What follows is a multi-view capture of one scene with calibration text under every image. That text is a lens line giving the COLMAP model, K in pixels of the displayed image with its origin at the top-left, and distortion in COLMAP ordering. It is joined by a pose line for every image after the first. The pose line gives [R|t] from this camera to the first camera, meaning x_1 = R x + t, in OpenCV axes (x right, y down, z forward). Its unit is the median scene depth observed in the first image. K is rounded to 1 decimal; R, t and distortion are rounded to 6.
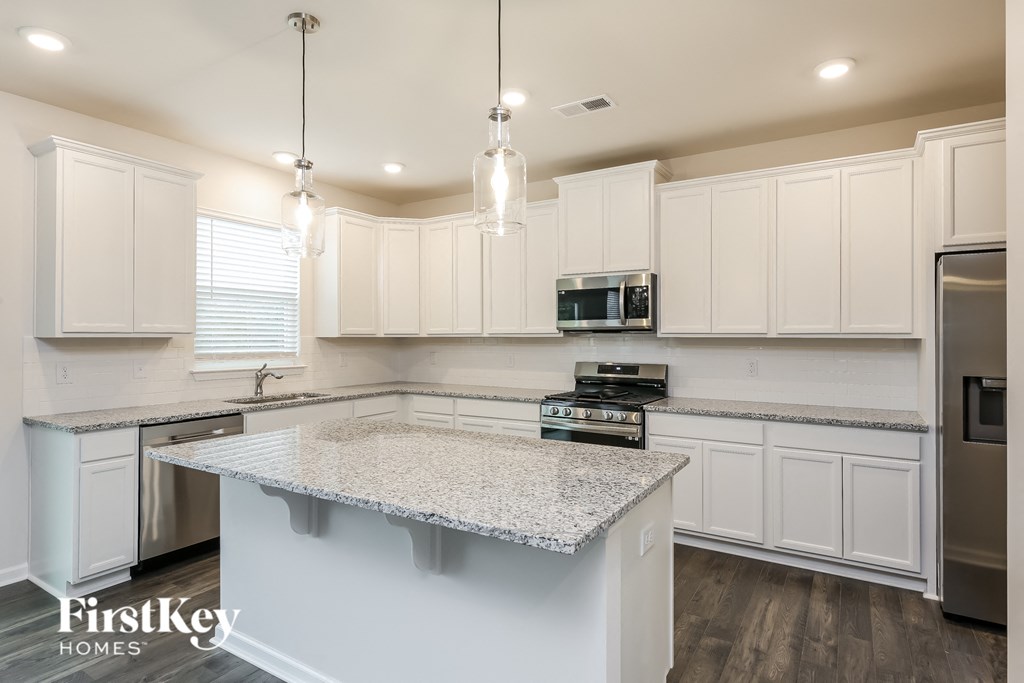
lens RADIAL K [[553.7, 0, 505.7], [0, 553.7, 334.6], [0, 0, 1]] dist [0.002520, 0.001012]
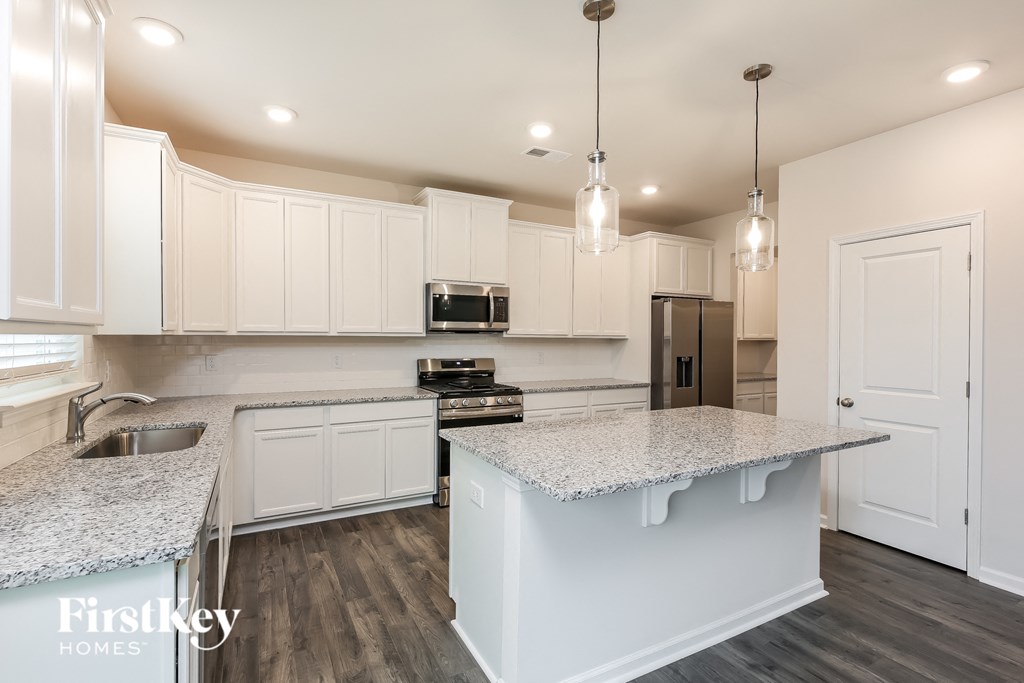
lens RADIAL K [[477.6, 0, 512.7], [0, 477.6, 344.3], [0, 0, 1]] dist [-0.004584, -0.000723]
pose [[0.491765, -0.010883, 0.870660, -0.646941], [-0.010876, 0.999767, 0.018639, 0.000453], [-0.870660, -0.018635, 0.491532, 0.405492]]
